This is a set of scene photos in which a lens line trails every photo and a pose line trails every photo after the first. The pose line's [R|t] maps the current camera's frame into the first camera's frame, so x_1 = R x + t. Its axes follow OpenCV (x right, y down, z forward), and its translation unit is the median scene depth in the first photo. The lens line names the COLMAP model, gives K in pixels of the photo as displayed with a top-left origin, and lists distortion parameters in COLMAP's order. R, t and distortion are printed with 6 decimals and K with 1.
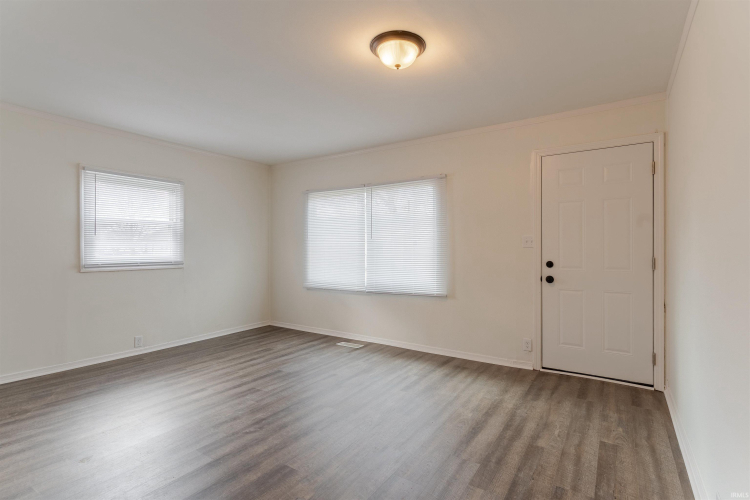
lens RADIAL K [[366.2, 0, 384.2], [0, 366.2, 247.5], [0, 0, 1]] dist [0.002087, 0.000938]
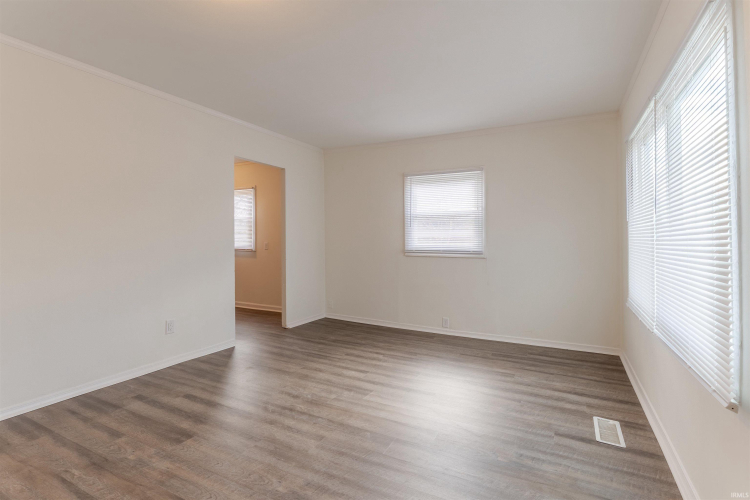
lens RADIAL K [[366.2, 0, 367.4], [0, 366.2, 230.0], [0, 0, 1]] dist [0.002087, 0.000938]
pose [[0.084421, -0.022587, -0.996174, 0.449817], [-0.002938, 0.999733, -0.022917, 0.006976], [0.996426, 0.004862, 0.084332, 0.744594]]
